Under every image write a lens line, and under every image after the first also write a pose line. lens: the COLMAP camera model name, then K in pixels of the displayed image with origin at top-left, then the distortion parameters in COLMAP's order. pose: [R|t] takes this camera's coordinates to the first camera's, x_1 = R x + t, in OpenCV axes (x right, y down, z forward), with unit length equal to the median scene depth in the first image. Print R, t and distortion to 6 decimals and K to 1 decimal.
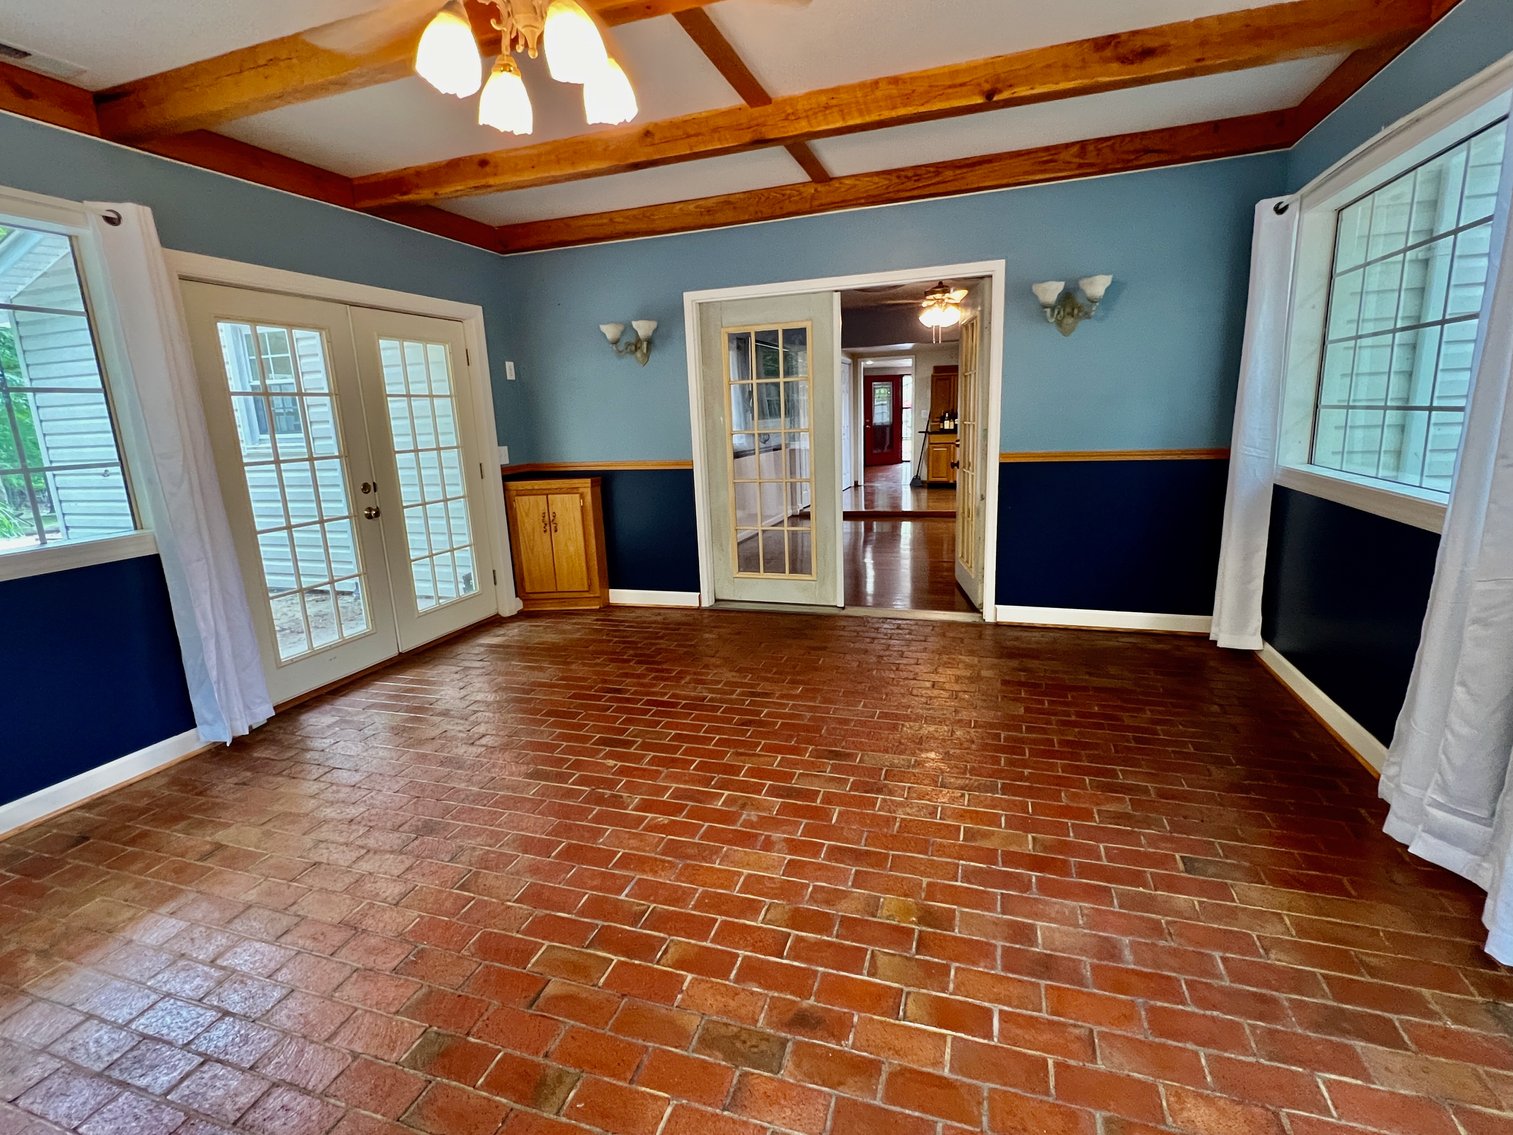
lens RADIAL K [[699.4, 0, 771.4], [0, 699.4, 565.3], [0, 0, 1]] dist [-0.005042, 0.000626]
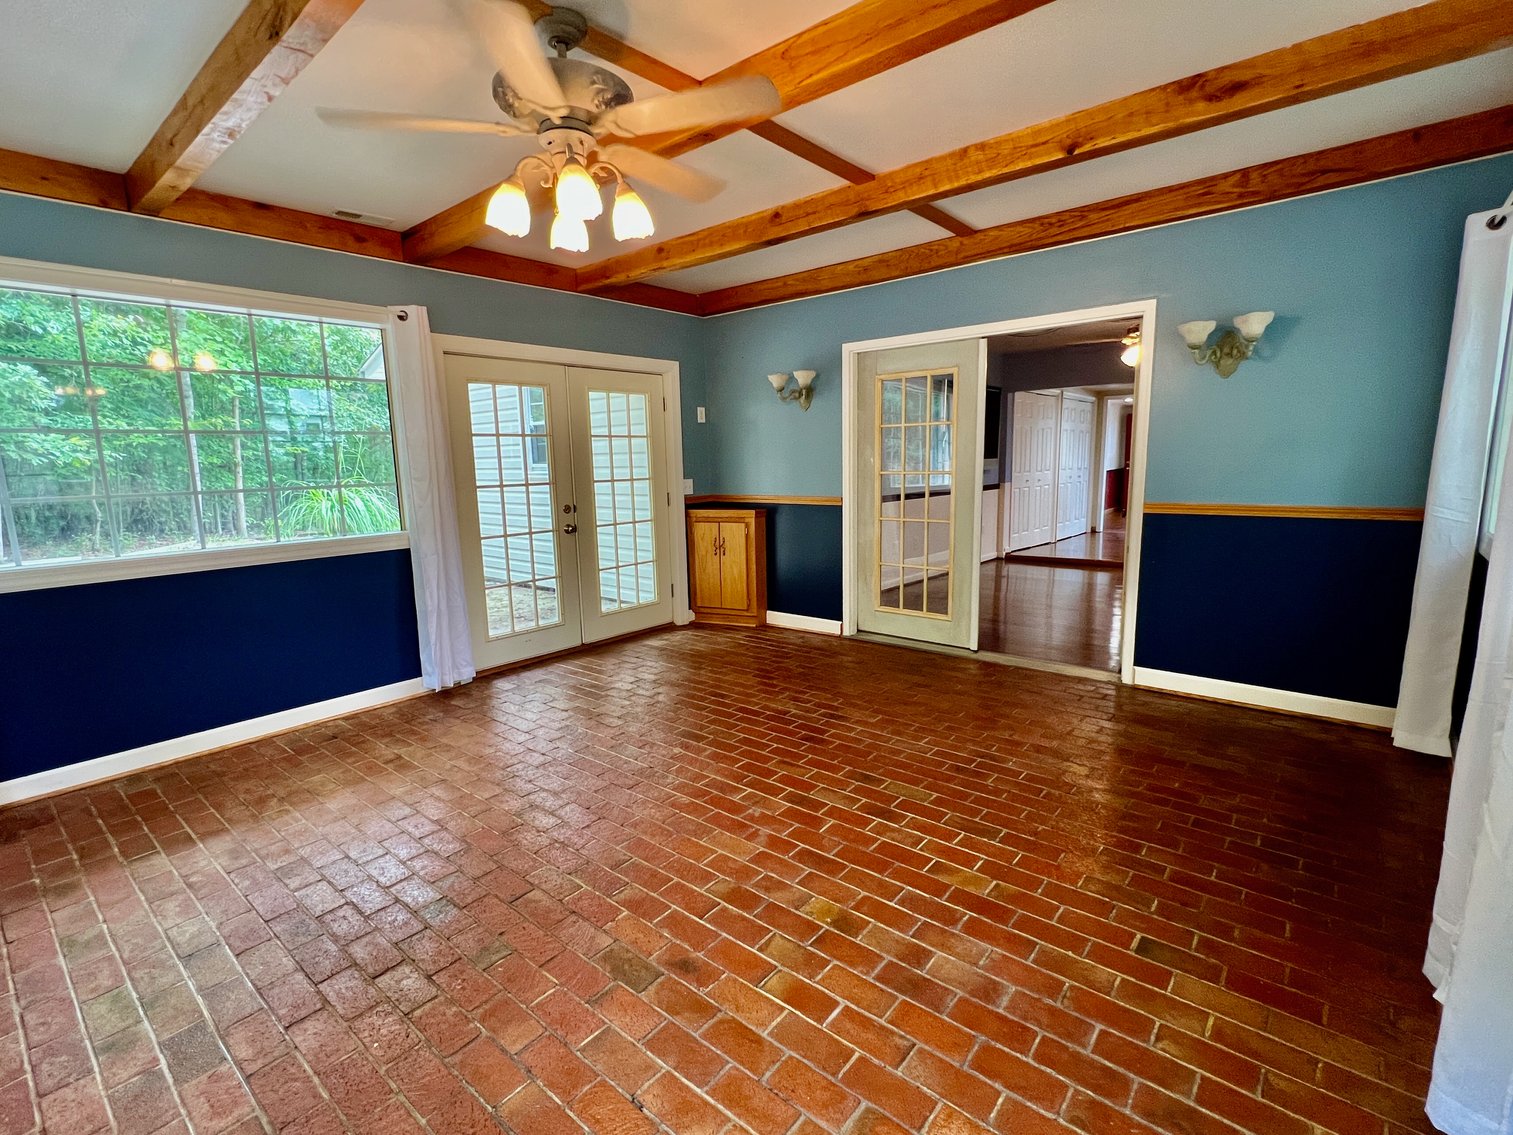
lens RADIAL K [[699.4, 0, 772.9], [0, 699.4, 569.2], [0, 0, 1]] dist [-0.005042, 0.000626]
pose [[0.932405, 0.075788, -0.353380, 0.258552], [-0.091491, 0.995414, -0.027919, -0.001701], [0.349643, 0.058363, 0.935063, -0.048784]]
